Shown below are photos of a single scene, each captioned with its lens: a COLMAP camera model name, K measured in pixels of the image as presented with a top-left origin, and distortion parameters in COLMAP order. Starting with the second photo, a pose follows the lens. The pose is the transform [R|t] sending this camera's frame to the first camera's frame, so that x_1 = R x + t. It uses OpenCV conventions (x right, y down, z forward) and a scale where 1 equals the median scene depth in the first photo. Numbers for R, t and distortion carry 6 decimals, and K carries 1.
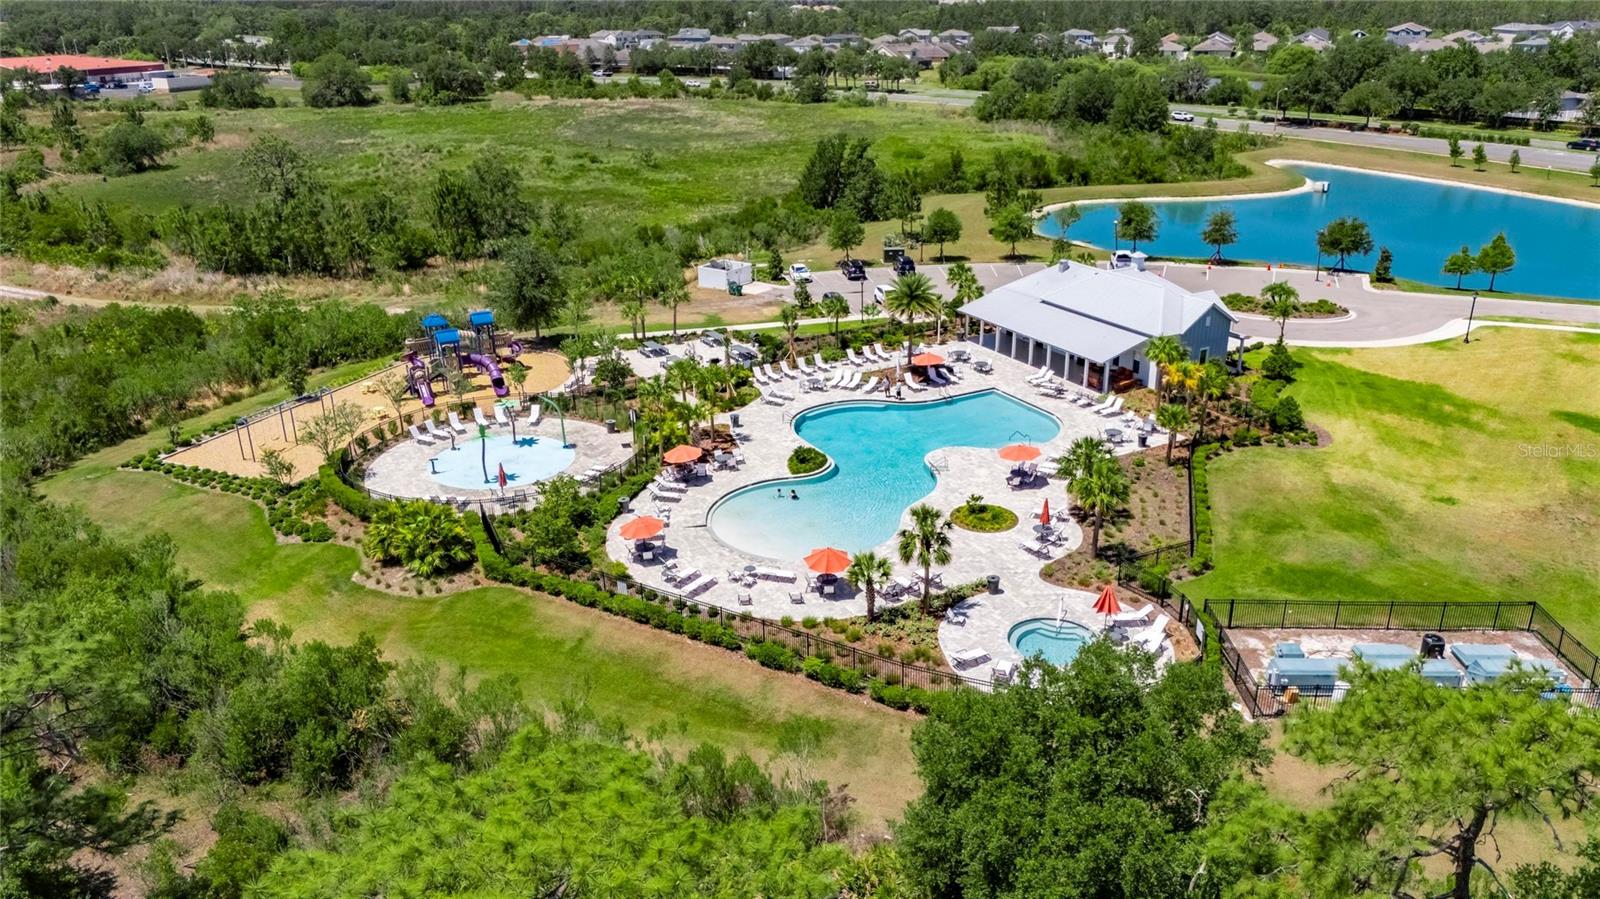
lens RADIAL K [[1165.1, 0, 800.0], [0, 1165.1, 449.5], [0, 0, 1]] dist [0.087285, -0.098806]
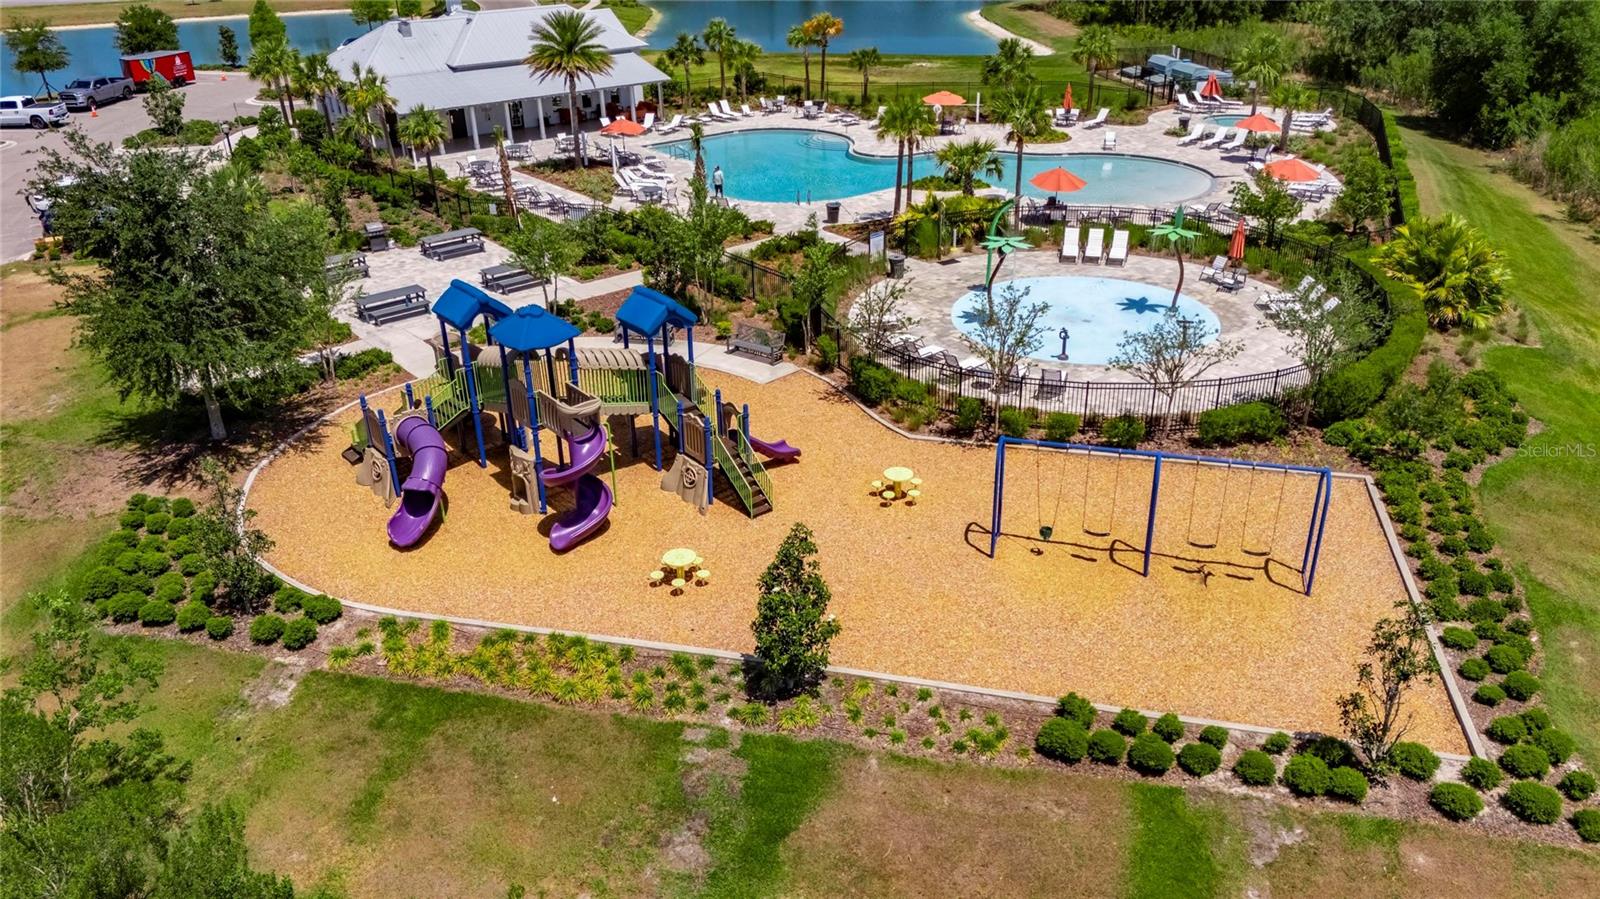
lens RADIAL K [[1165.1, 0, 800.0], [0, 1165.1, 449.5], [0, 0, 1]] dist [0.087285, -0.098806]
pose [[-0.187479, -0.412309, 0.891545, -0.698938], [0.387050, 0.803198, 0.452842, -0.223380], [-0.902798, 0.429971, 0.009001, 1.076212]]
